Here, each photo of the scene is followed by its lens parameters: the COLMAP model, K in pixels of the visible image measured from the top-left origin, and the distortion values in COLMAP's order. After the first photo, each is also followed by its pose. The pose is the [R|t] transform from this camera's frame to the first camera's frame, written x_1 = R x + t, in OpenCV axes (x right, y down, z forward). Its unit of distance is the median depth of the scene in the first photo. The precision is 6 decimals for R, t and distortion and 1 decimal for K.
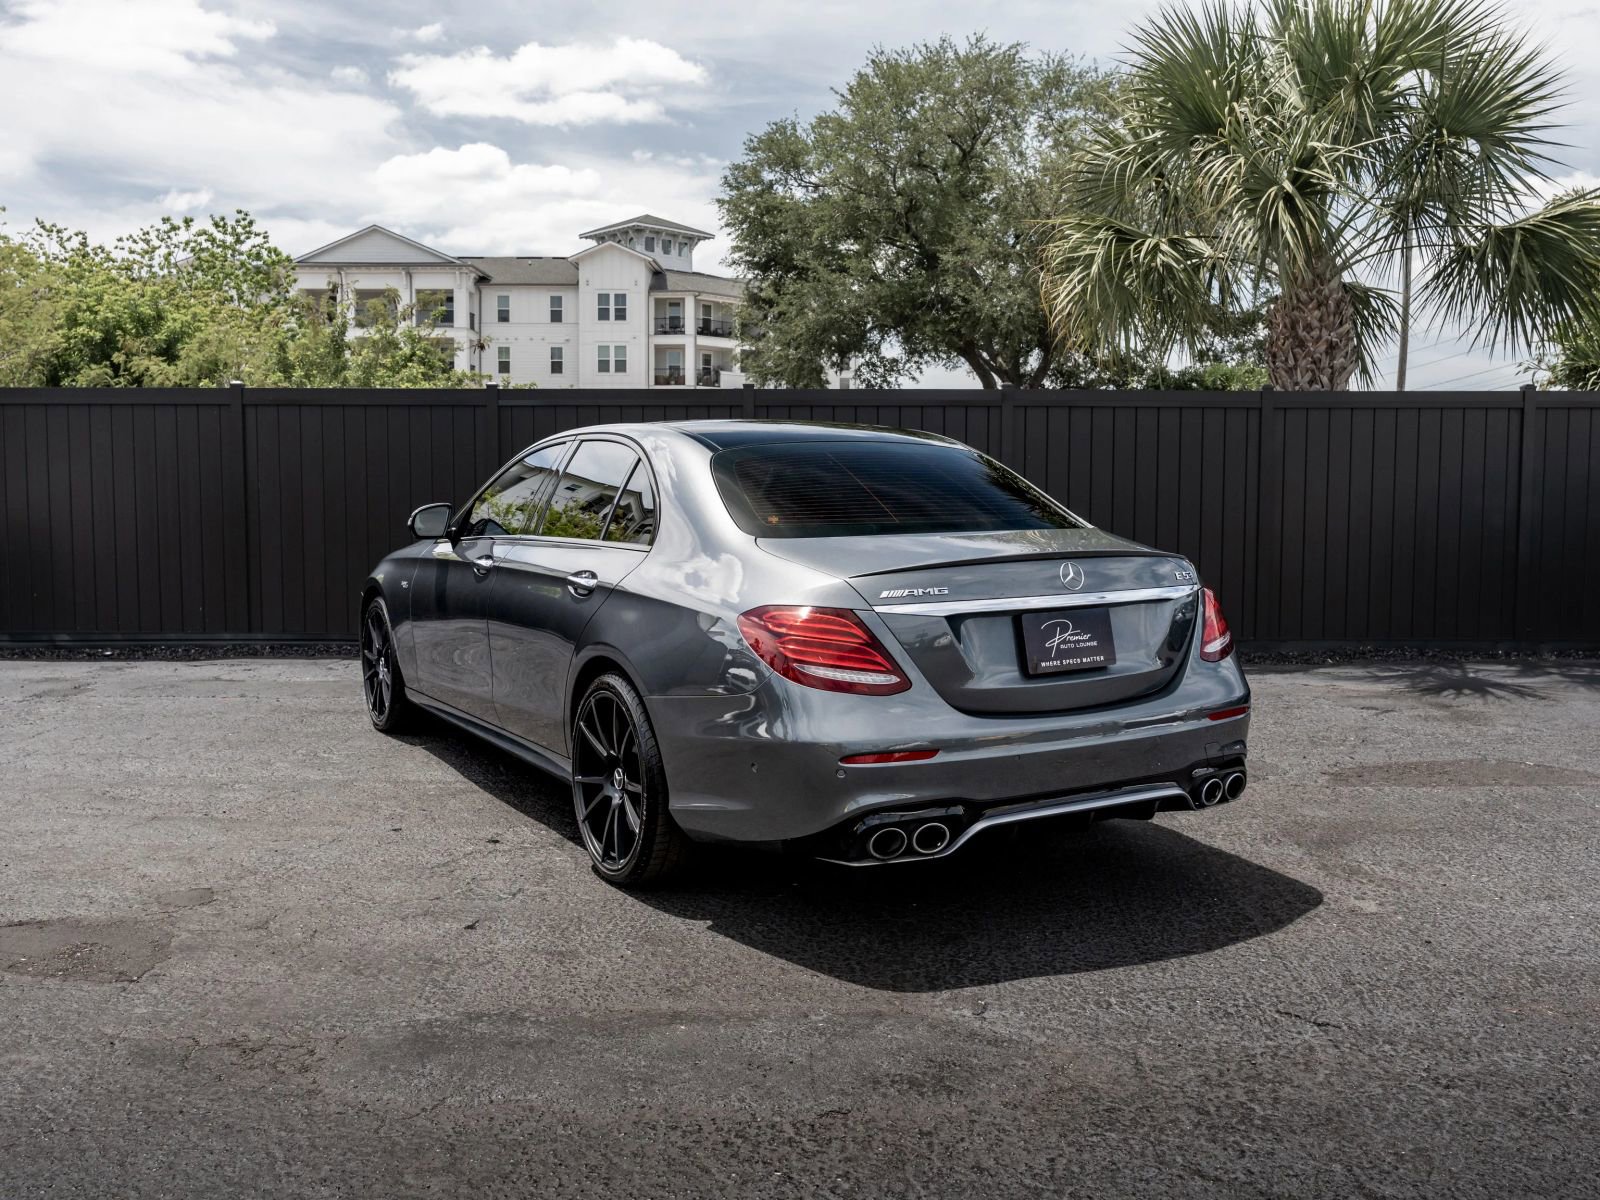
lens RADIAL K [[1391.9, 0, 829.6], [0, 1391.9, 600.1], [0, 0, 1]] dist [0.002941, -0.014547]
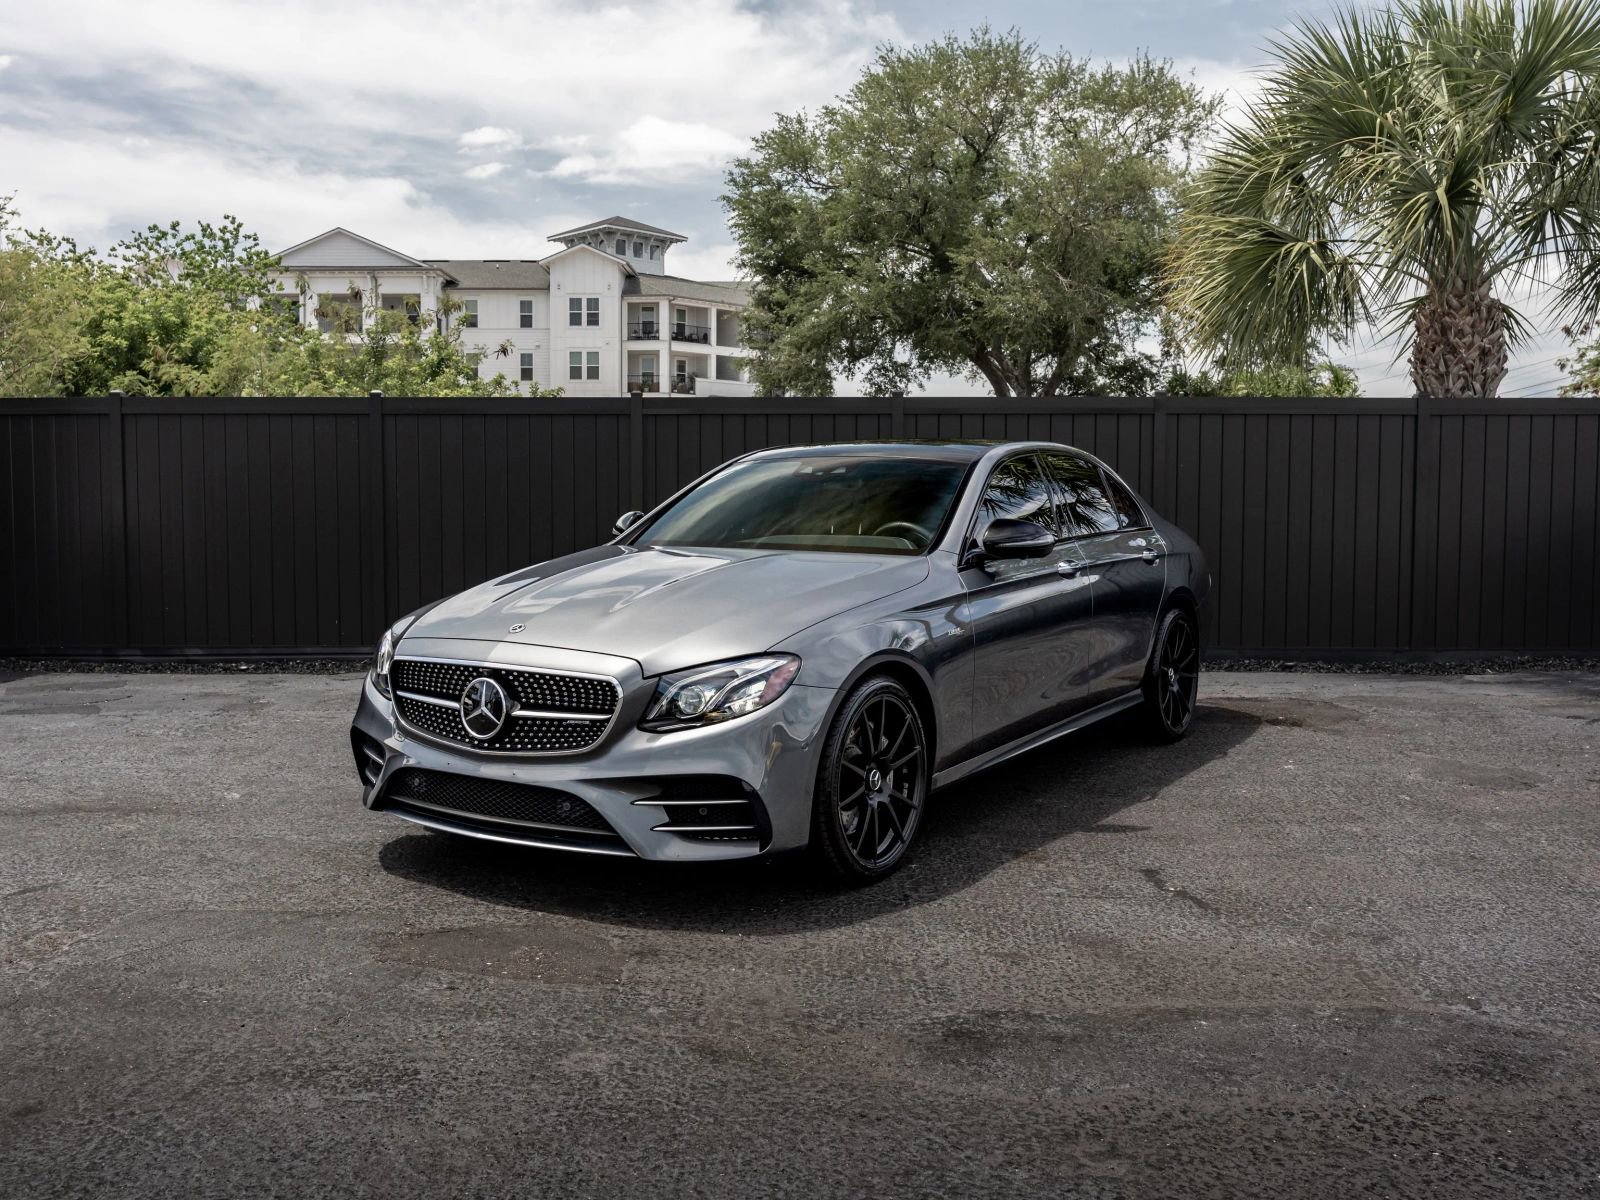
lens RADIAL K [[1444.2, 0, 801.1], [0, 1444.2, 598.7], [0, 0, 1]] dist [0.002365, -0.012253]
pose [[0.999961, -0.003278, 0.008242, -0.217980], [0.003369, 0.999933, -0.011074, 0.003481], [-0.008205, 0.011102, 0.999905, -0.032213]]
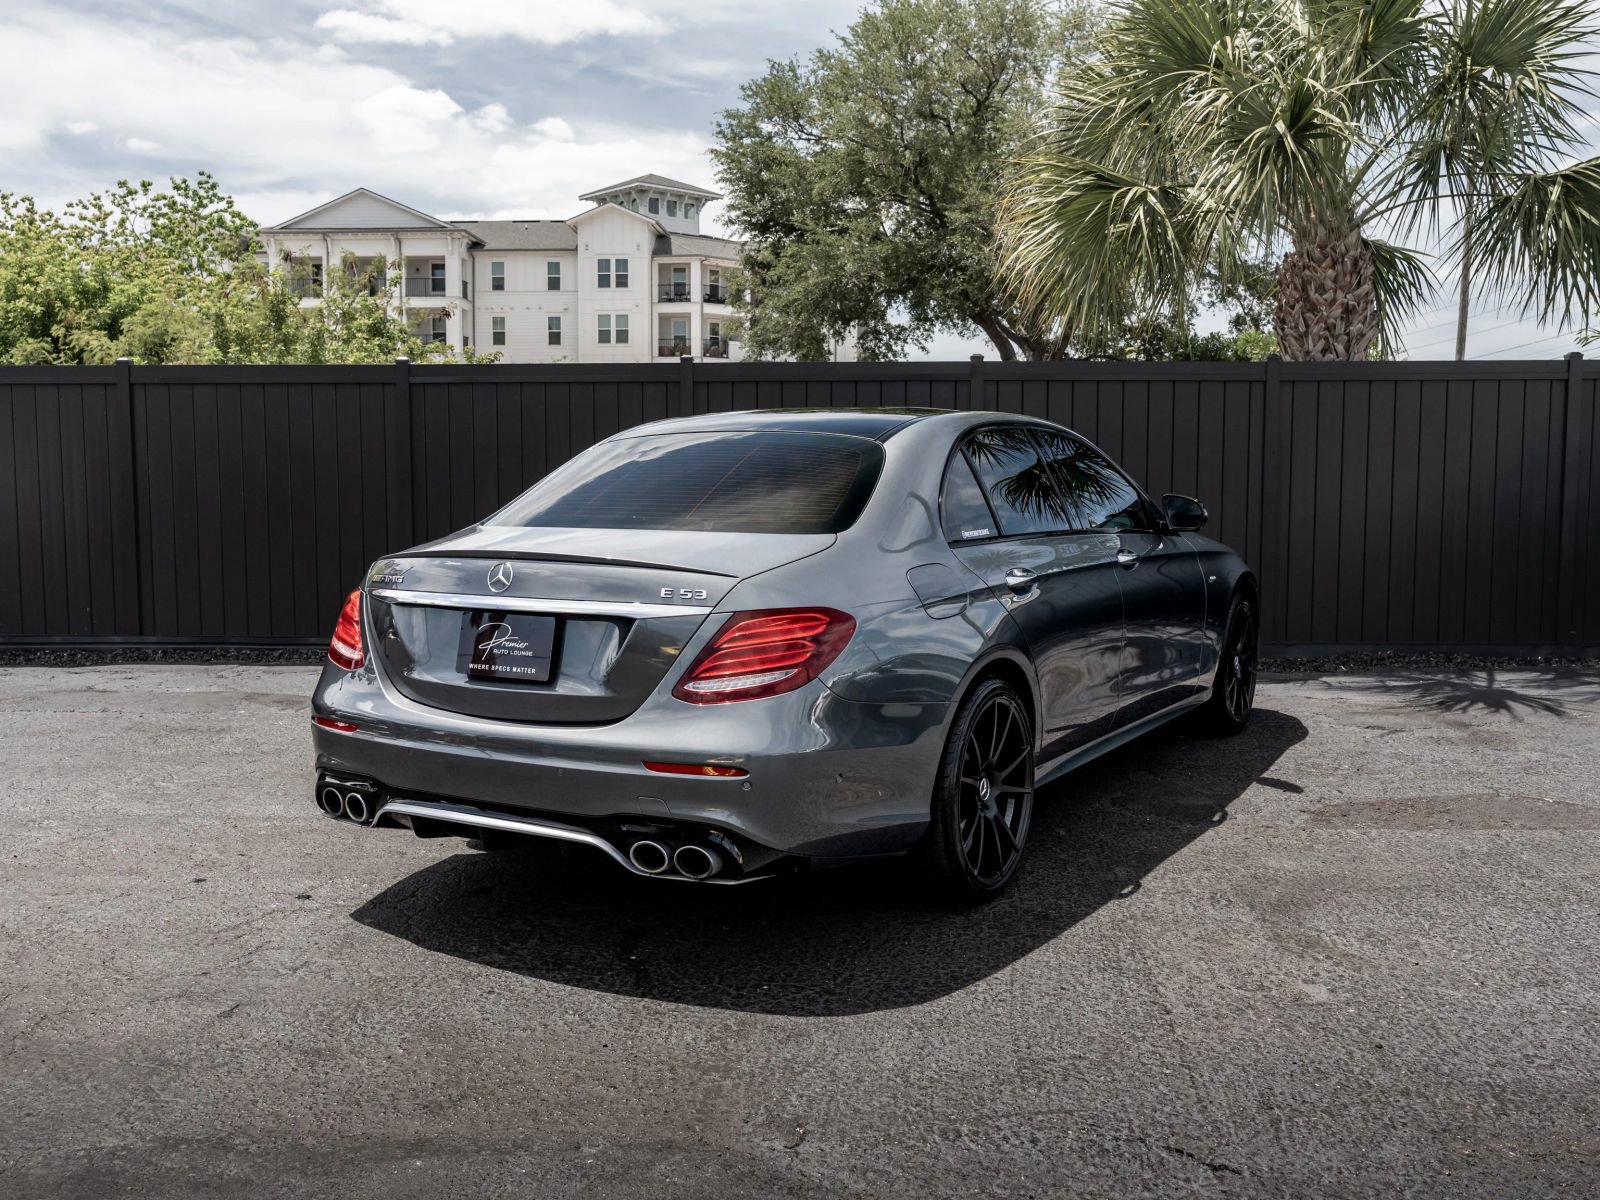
lens RADIAL K [[1480.0, 0, 803.7], [0, 1480.0, 609.5], [0, 0, 1]] dist [-0.000003, -0.013590]
pose [[0.999440, -0.000603, -0.033450, 0.078300], [0.001168, 0.999857, 0.016874, -0.015263], [0.033435, -0.016904, 0.999298, 0.082734]]
